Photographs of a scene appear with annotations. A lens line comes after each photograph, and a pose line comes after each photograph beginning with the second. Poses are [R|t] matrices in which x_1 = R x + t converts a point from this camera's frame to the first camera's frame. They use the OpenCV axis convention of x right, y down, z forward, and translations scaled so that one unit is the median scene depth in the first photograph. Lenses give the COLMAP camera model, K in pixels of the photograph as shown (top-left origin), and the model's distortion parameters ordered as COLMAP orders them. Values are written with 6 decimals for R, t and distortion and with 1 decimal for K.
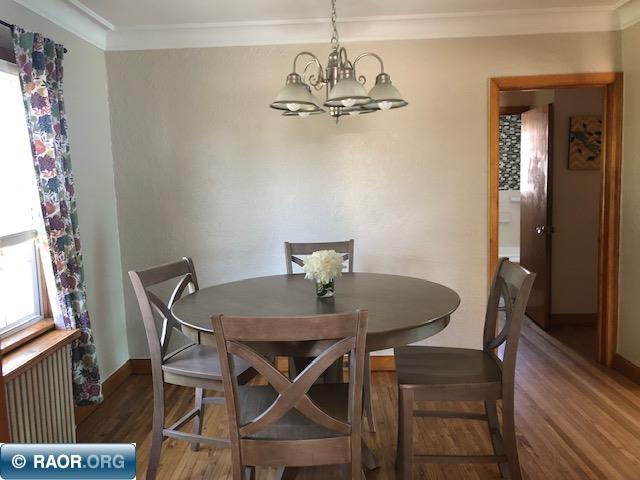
lens RADIAL K [[509.1, 0, 320.0], [0, 509.1, 240.0], [0, 0, 1]] dist [0.043118, -0.050892]
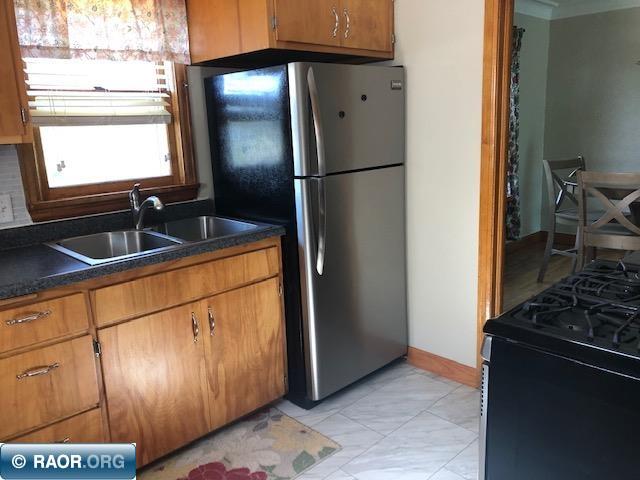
lens RADIAL K [[537.0, 0, 320.0], [0, 537.0, 240.0], [0, 0, 1]] dist [0.024290, -0.006078]
pose [[0.710058, 0.146069, -0.688826, 0.364844], [-0.061961, 0.987414, 0.145515, 0.095775], [0.701412, -0.060644, 0.710172, -0.802795]]
